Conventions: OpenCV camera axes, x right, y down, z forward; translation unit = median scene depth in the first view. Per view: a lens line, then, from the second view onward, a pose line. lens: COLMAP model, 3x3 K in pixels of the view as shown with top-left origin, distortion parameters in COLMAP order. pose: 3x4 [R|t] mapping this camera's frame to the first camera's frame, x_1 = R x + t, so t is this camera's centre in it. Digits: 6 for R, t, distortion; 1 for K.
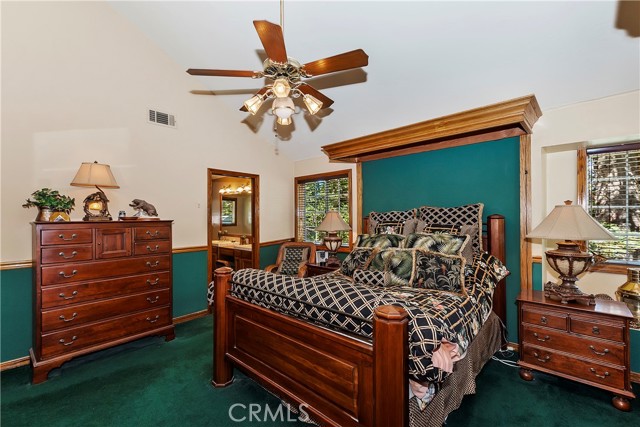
lens RADIAL K [[282.4, 0, 319.7], [0, 282.4, 215.3], [0, 0, 1]] dist [-0.001412, -0.001010]
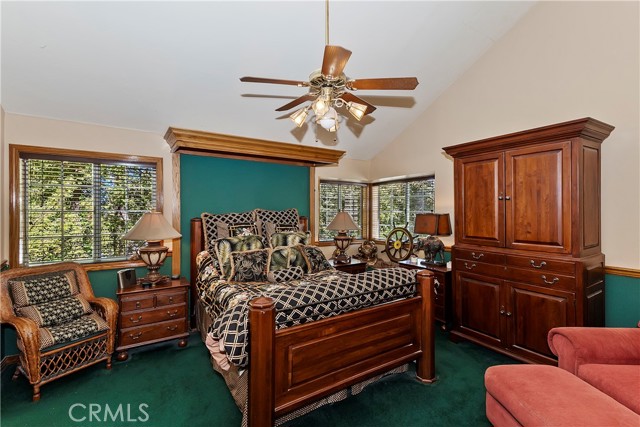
lens RADIAL K [[282.4, 0, 320.5], [0, 282.4, 212.8], [0, 0, 1]] dist [-0.001412, -0.001010]
pose [[0.247076, -0.002397, 0.968993, -1.010892], [-0.013904, 0.999885, 0.006019, -0.039548], [-0.968896, -0.014960, 0.247014, 0.689855]]
